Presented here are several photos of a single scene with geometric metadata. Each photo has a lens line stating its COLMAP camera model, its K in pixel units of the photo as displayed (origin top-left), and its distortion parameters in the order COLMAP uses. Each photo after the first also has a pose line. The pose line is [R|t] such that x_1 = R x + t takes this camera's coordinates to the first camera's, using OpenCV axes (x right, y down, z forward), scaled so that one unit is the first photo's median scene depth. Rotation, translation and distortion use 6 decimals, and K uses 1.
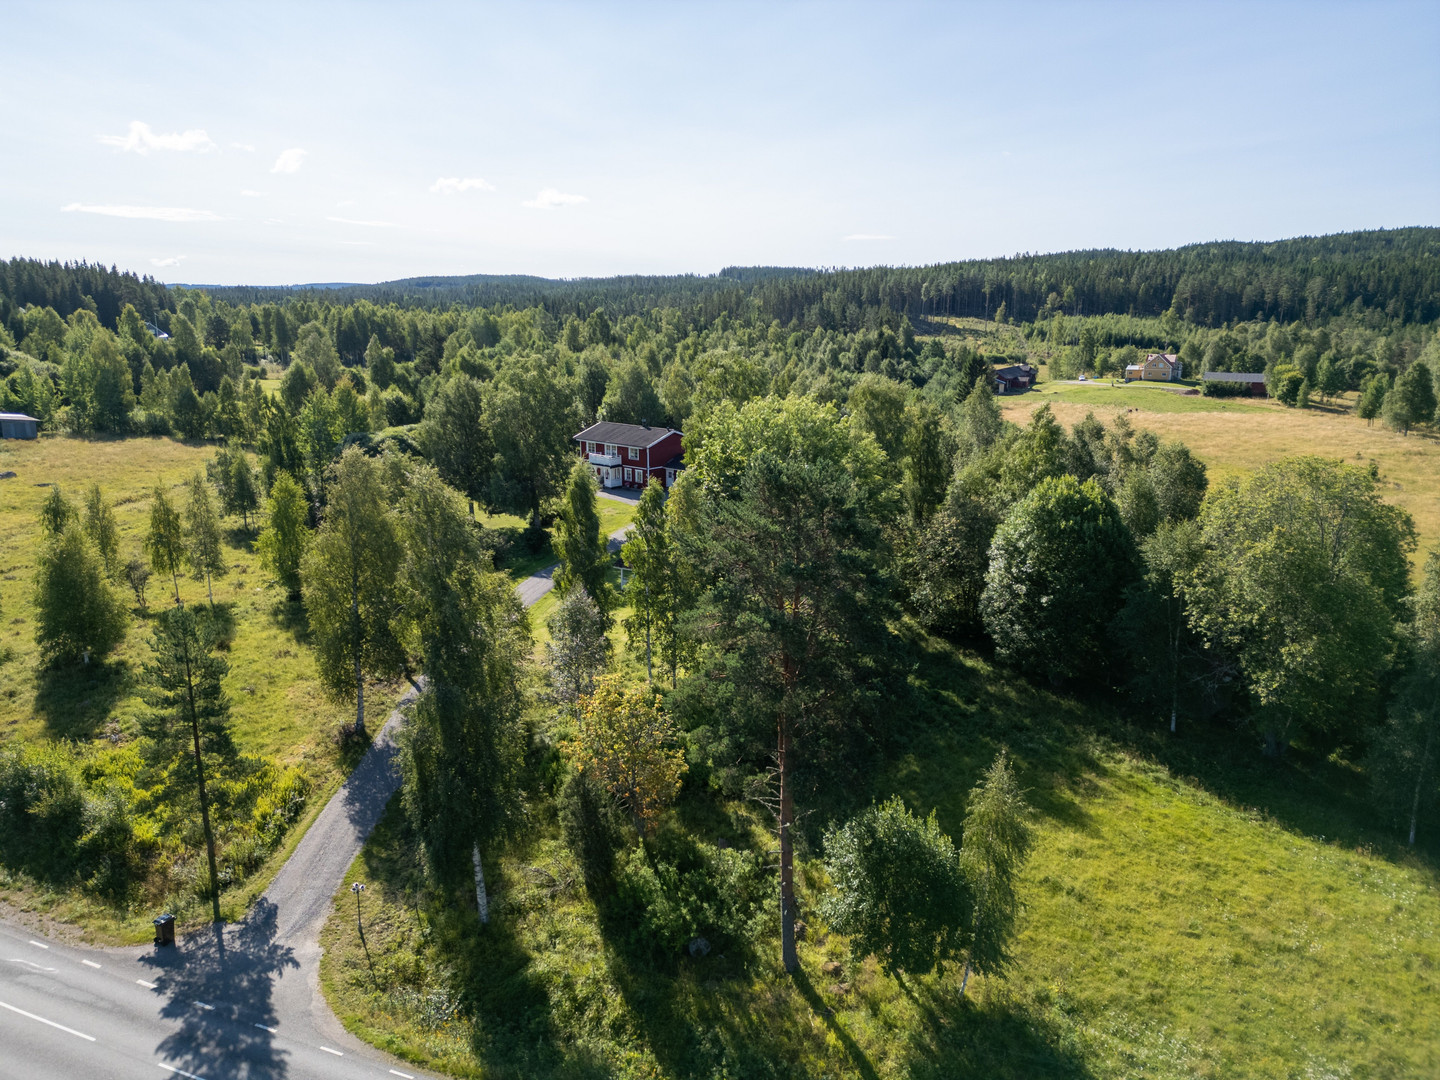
lens RADIAL K [[1012.0, 0, 724.5], [0, 1012.0, 548.7], [0, 0, 1]] dist [0.075287, -0.065259]
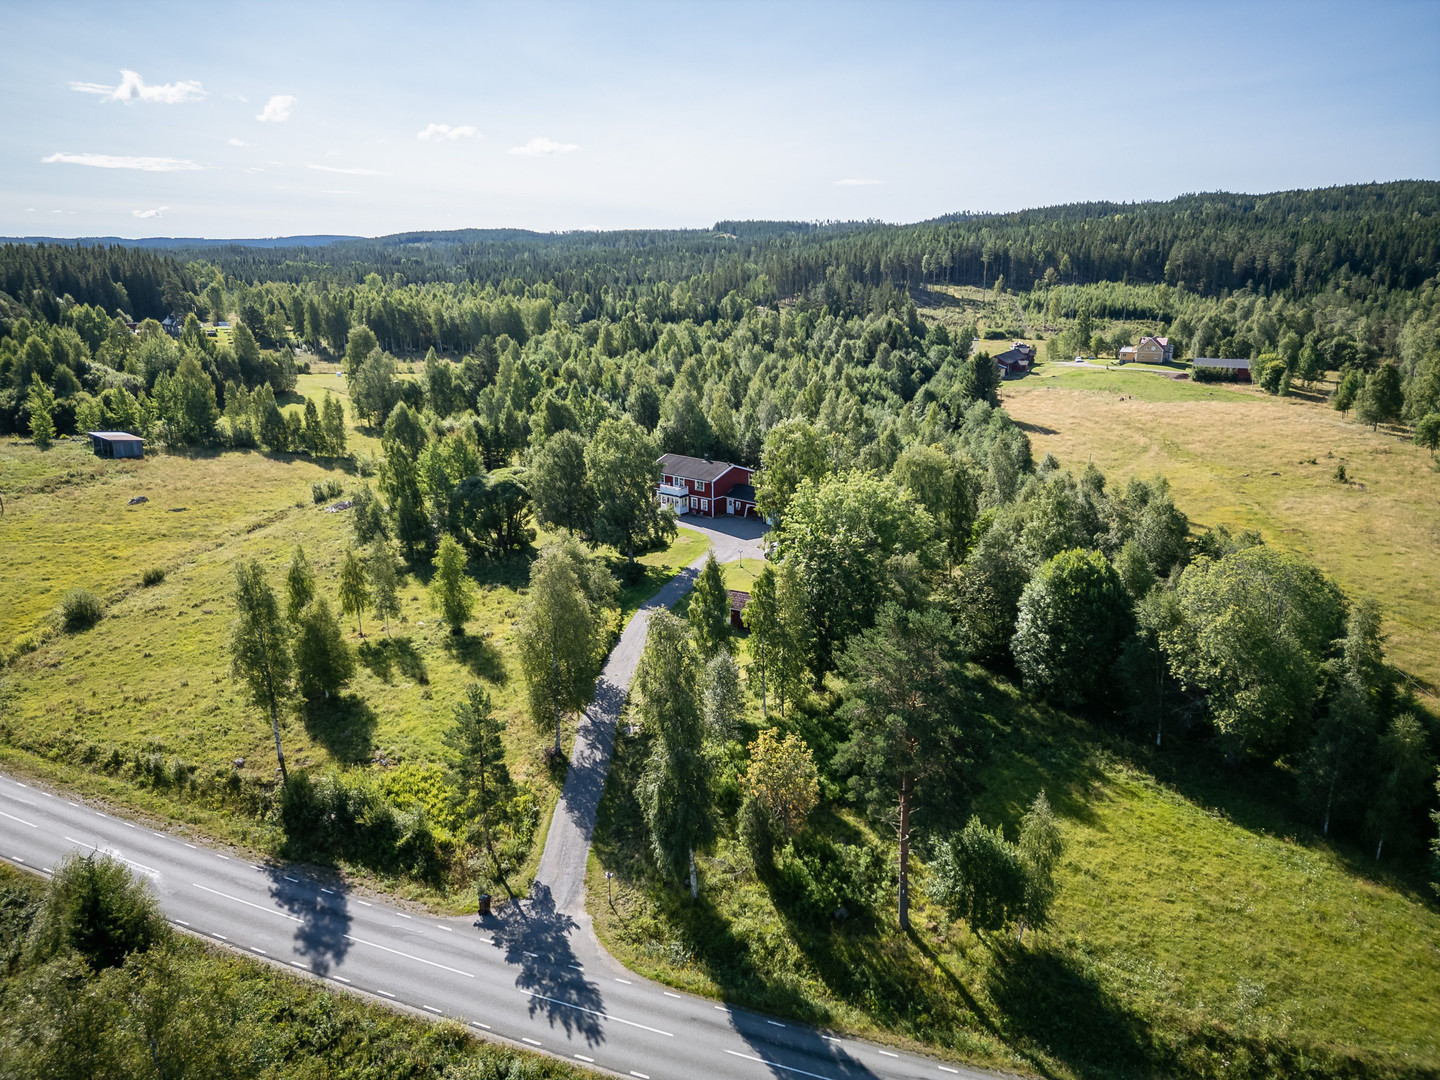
lens RADIAL K [[1012.0, 0, 724.5], [0, 1012.0, 548.7], [0, 0, 1]] dist [0.075287, -0.065259]
pose [[0.999918, -0.010282, 0.007635, -0.135754], [0.009906, 0.998809, 0.047777, -0.147159], [-0.008117, -0.047697, 0.998829, -0.317521]]
